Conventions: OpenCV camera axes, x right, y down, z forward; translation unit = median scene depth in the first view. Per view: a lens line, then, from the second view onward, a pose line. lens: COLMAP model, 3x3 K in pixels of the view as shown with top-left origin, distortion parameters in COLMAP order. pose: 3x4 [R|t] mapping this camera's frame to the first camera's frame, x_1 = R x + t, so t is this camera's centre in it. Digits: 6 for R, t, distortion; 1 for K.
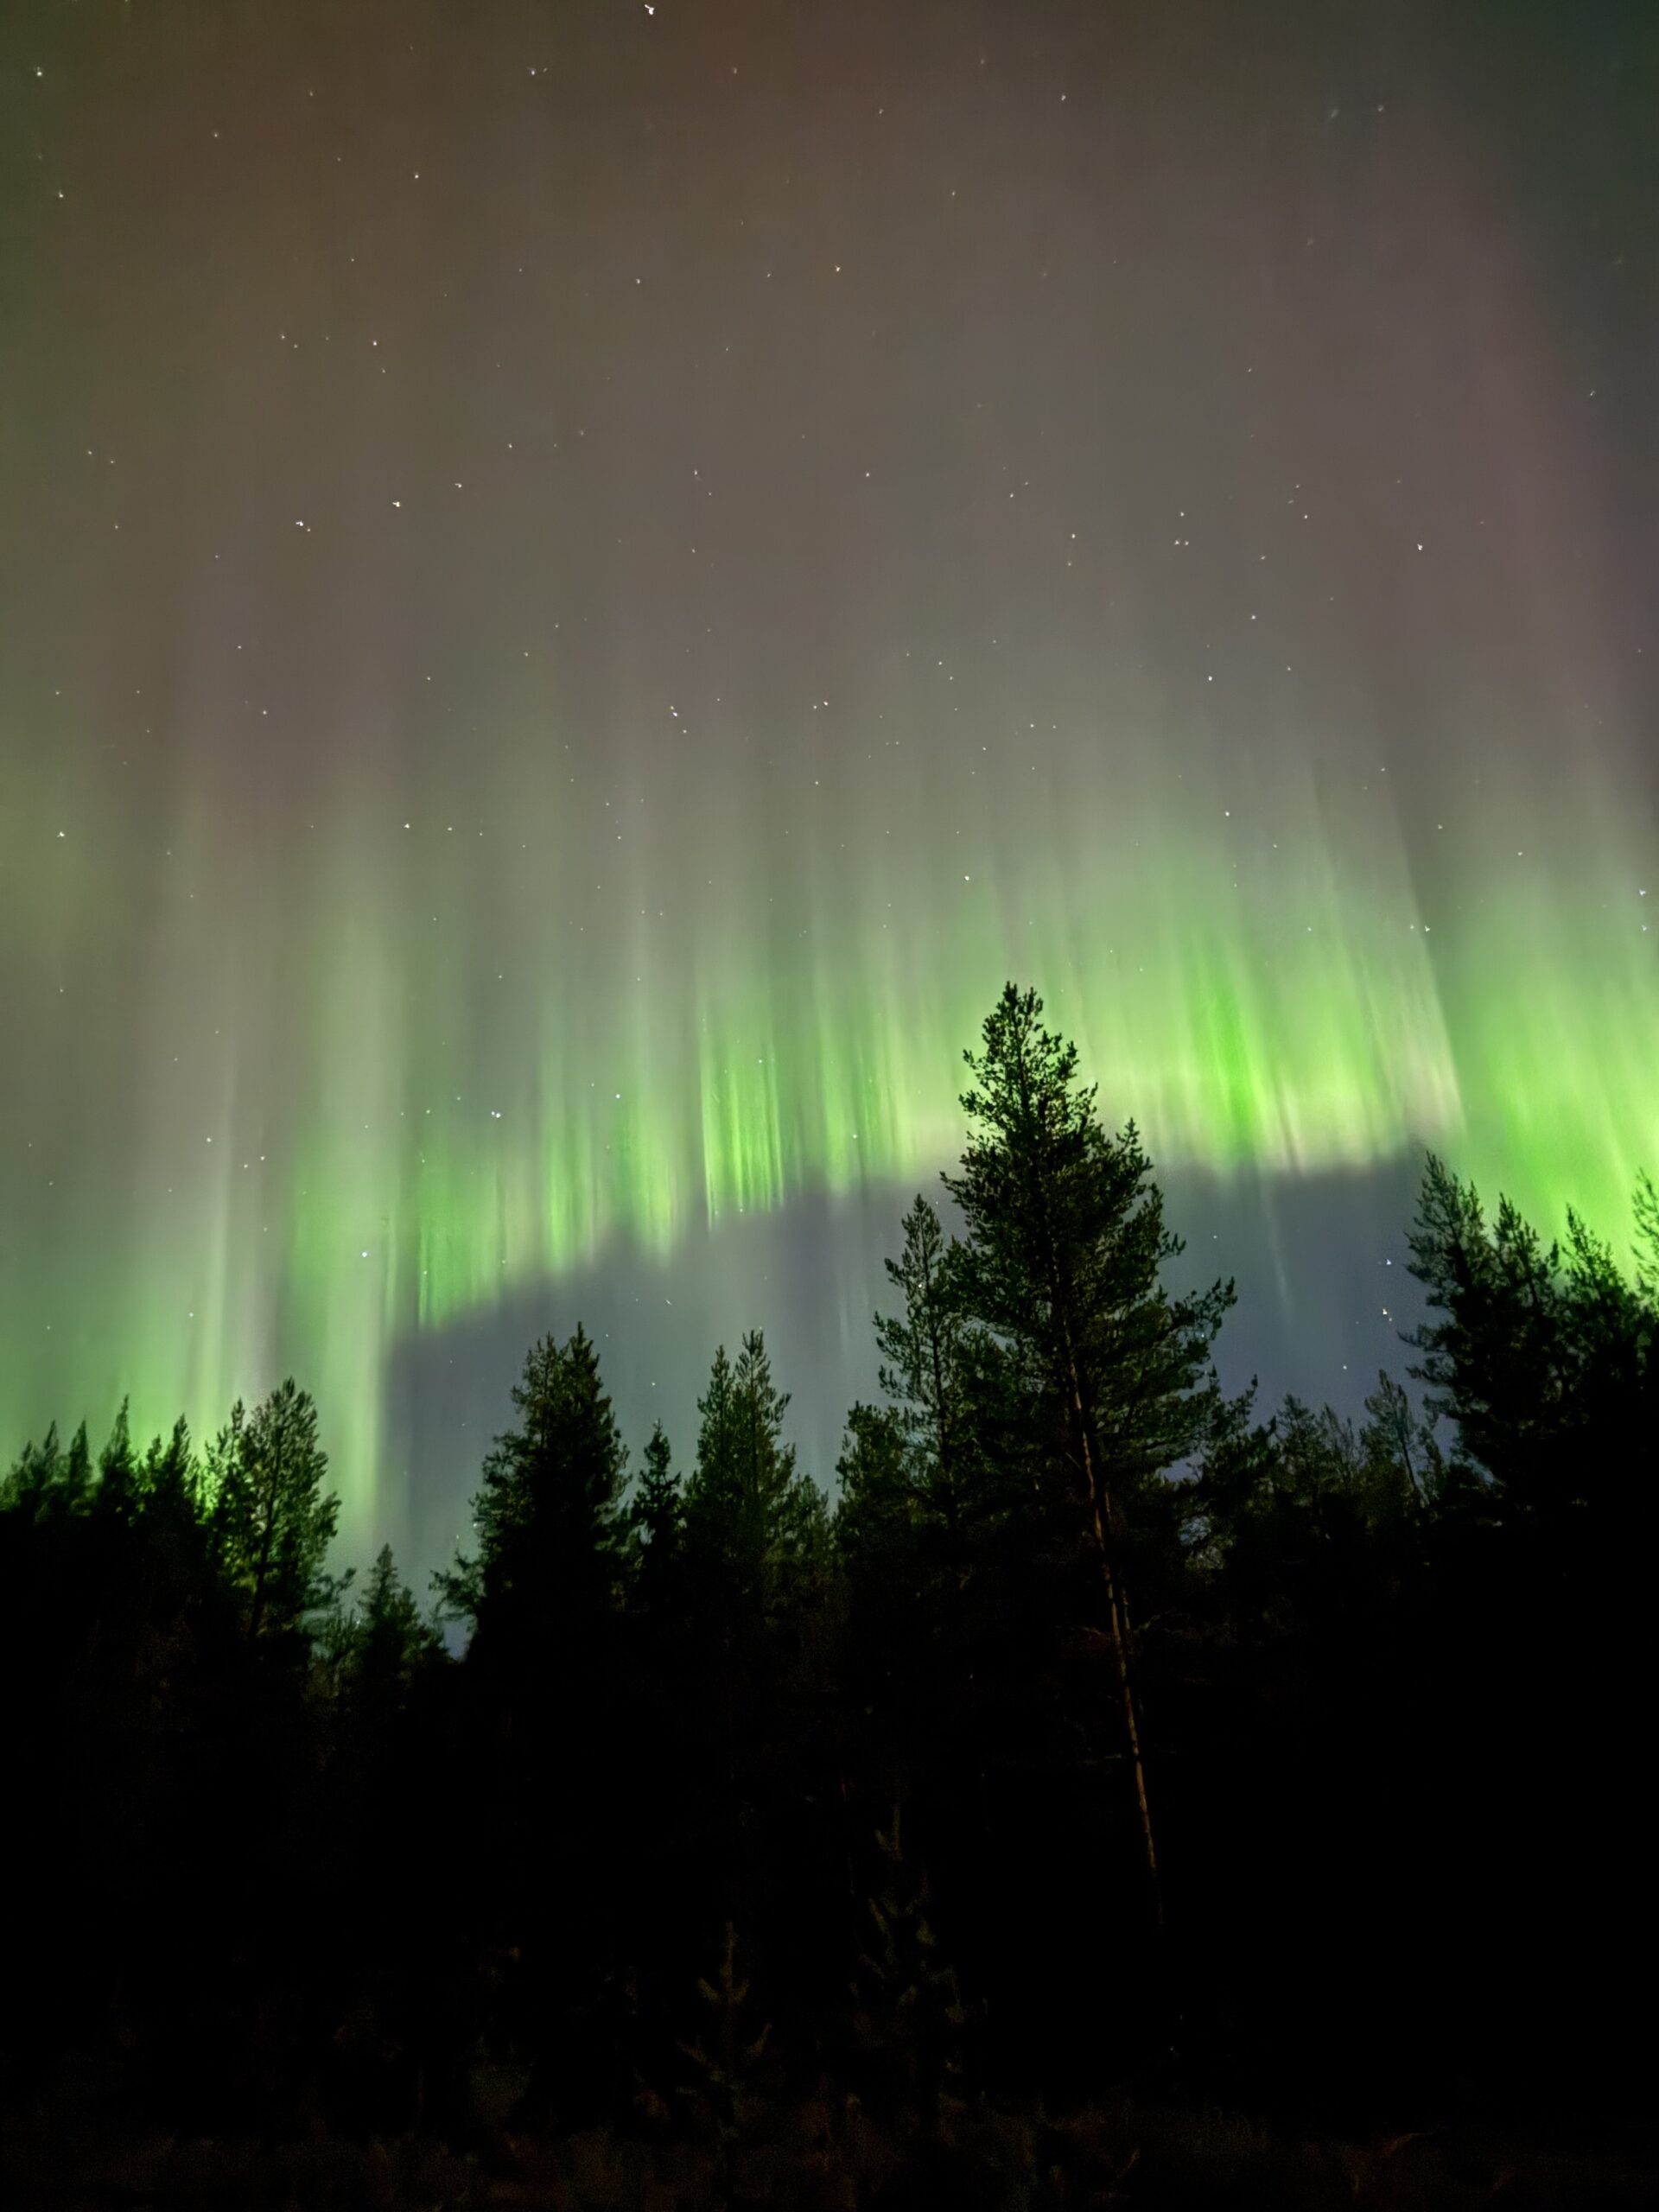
lens RADIAL K [[1529.5, 0, 823.2], [0, 1529.5, 1097.3], [0, 0, 1]] dist [0.188325, -0.377112]
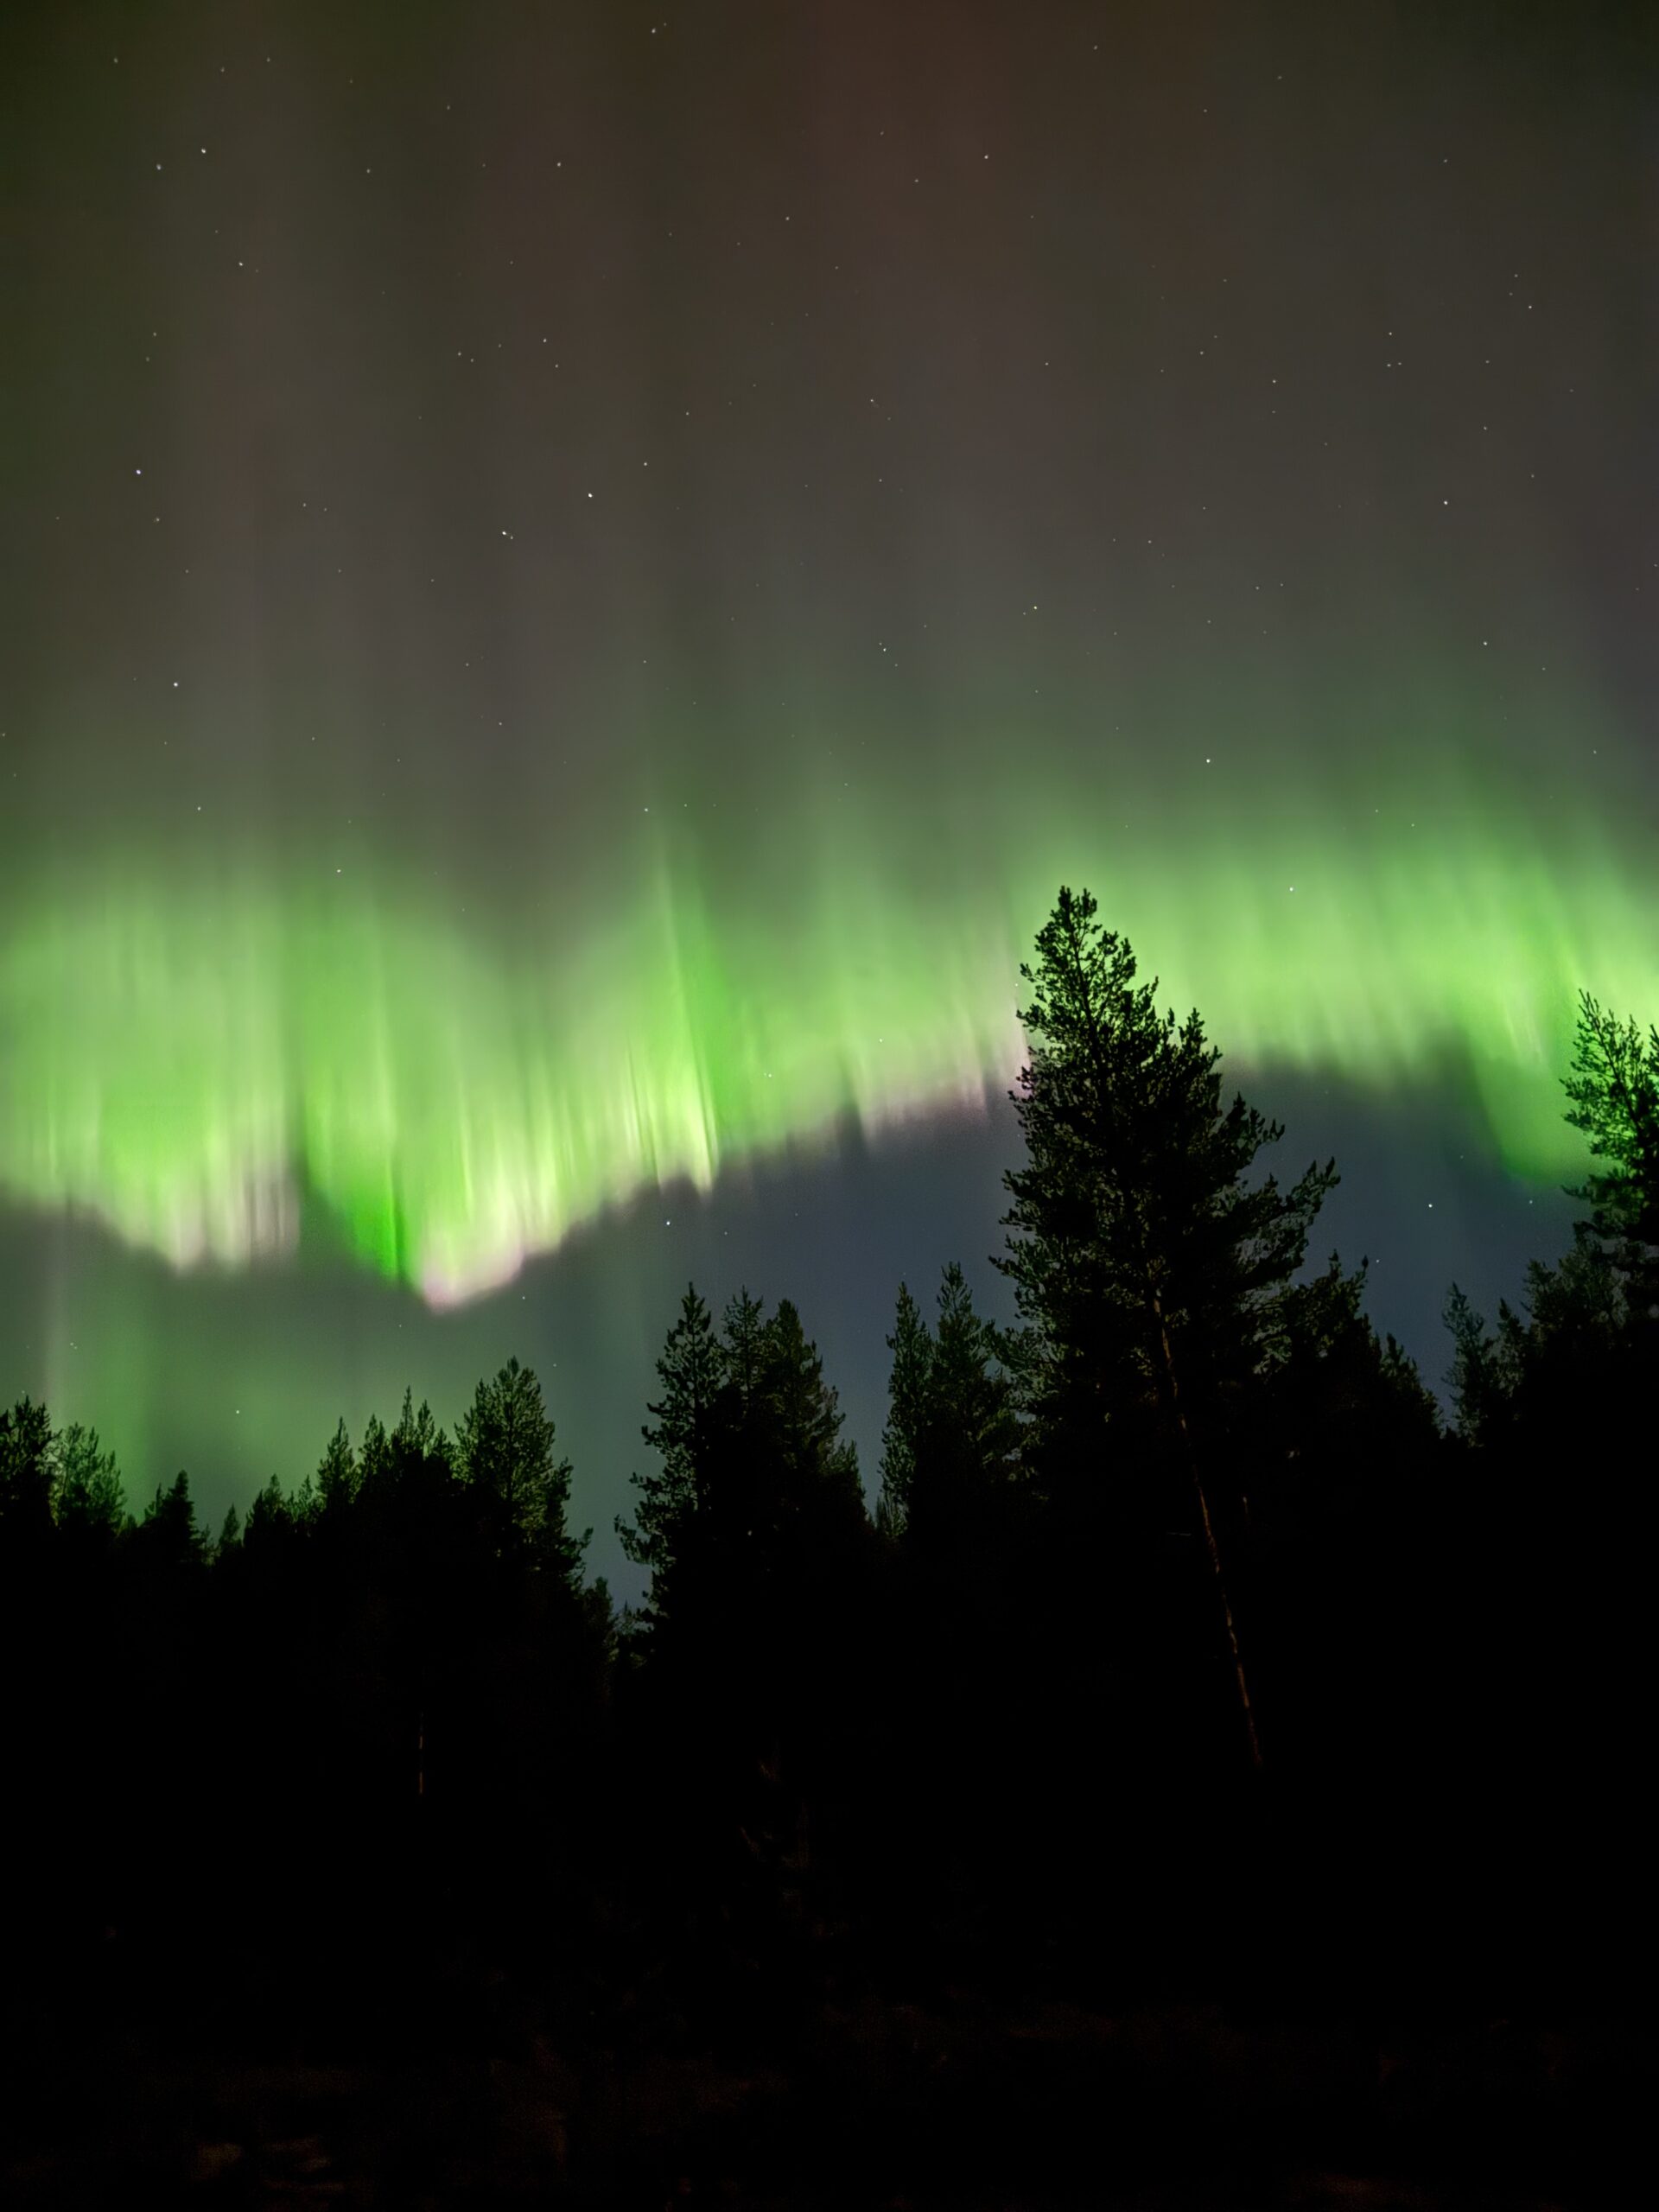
lens RADIAL K [[1527.6, 0, 831.8], [0, 1527.6, 1097.0], [0, 0, 1]] dist [0.188594, -0.378680]
pose [[0.975766, -0.137899, -0.169894, 0.102857], [0.145258, 0.988889, 0.031616, 0.003779], [0.163647, -0.055528, 0.984955, 0.008115]]
